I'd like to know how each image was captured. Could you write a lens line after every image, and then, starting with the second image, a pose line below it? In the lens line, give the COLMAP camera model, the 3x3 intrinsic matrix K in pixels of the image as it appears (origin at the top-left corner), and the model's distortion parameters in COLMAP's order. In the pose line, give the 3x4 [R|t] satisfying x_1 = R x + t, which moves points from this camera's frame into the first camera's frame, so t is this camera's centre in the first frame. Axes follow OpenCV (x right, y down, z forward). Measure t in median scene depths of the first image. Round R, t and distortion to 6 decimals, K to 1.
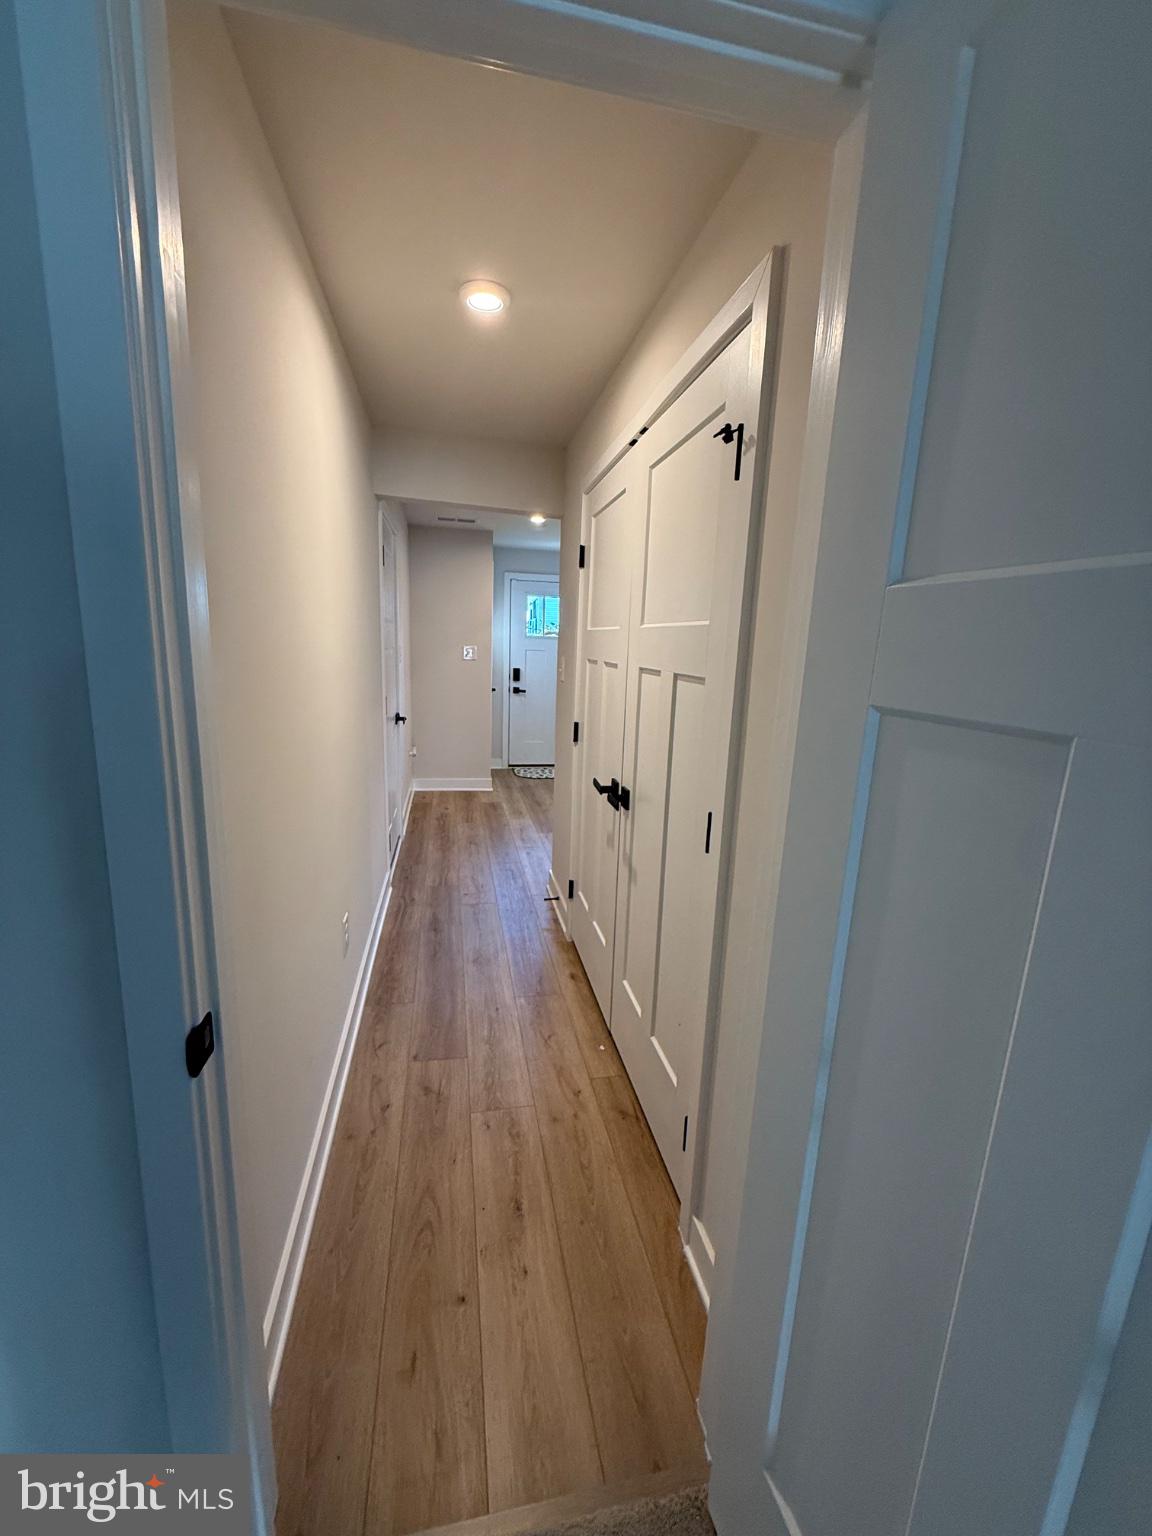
lens RADIAL K [[611.9, 0, 576.1], [0, 611.9, 775.2], [0, 0, 1]] dist [-0.002281, -0.000768]
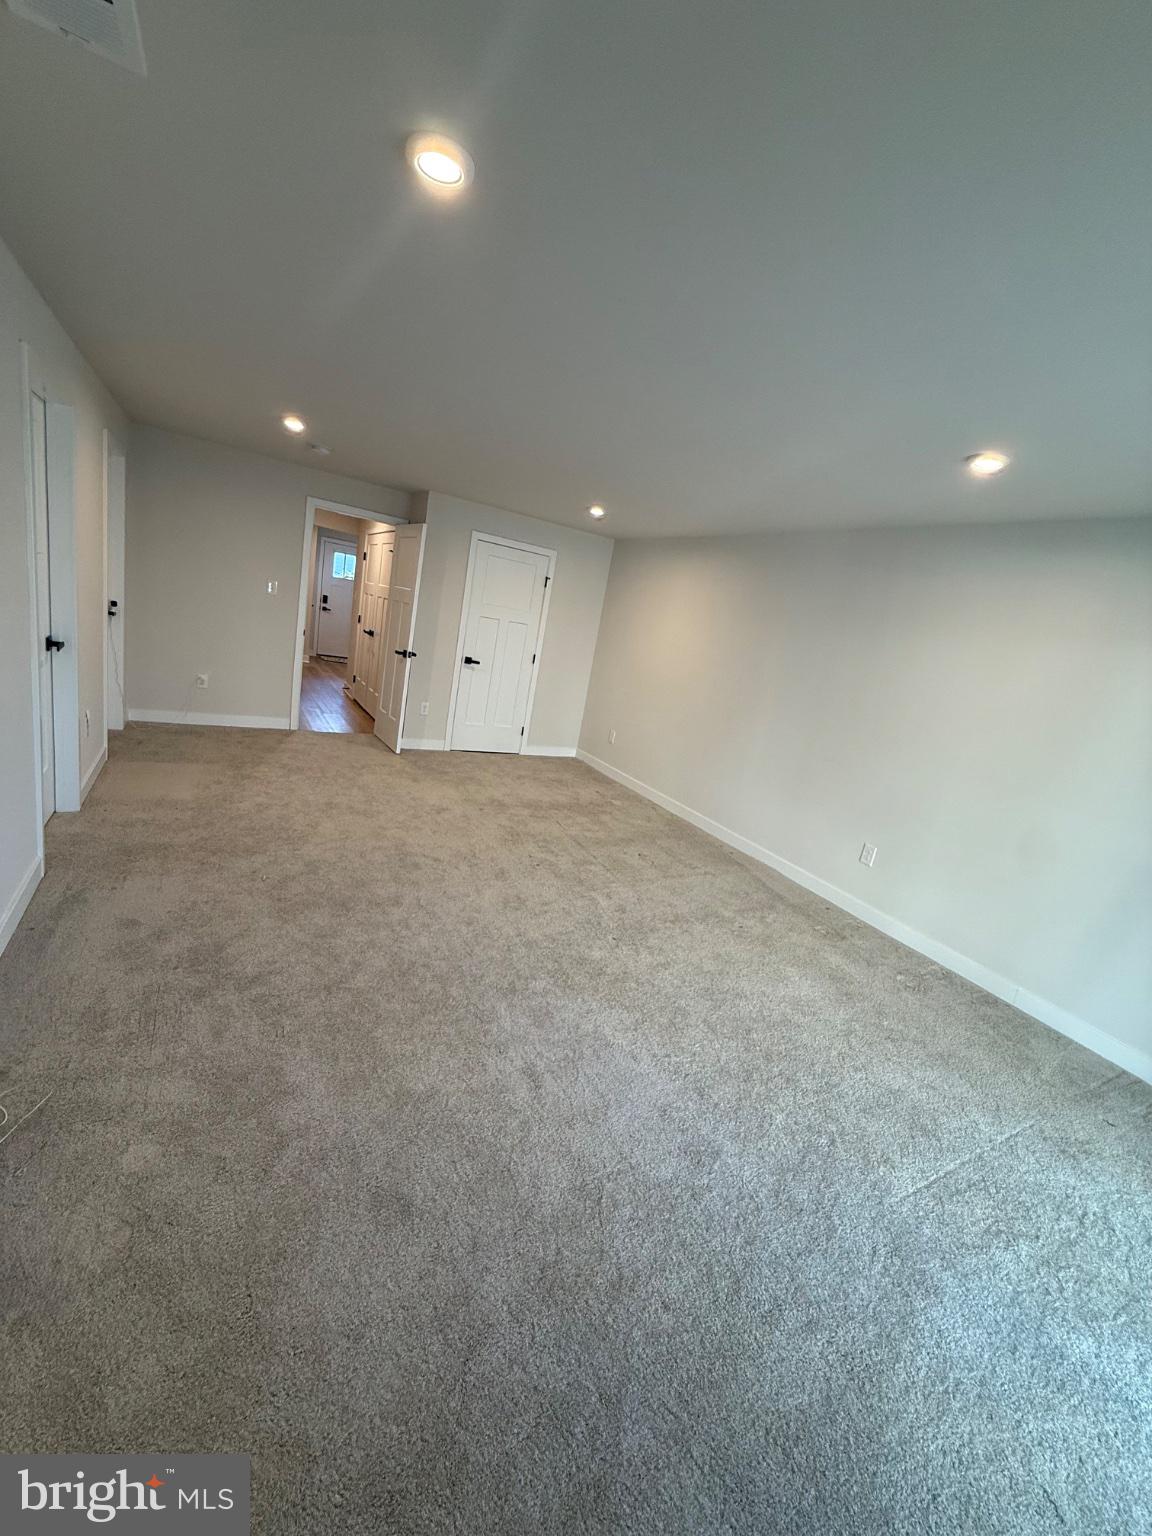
lens RADIAL K [[611.9, 0, 575.0], [0, 611.9, 766.8], [0, 0, 1]] dist [-0.002281, -0.000768]
pose [[0.941984, 0.052966, 0.331453, 0.015813], [-0.071529, 0.996465, 0.044048, 0.168765], [-0.327948, -0.065201, 0.942443, -0.825218]]
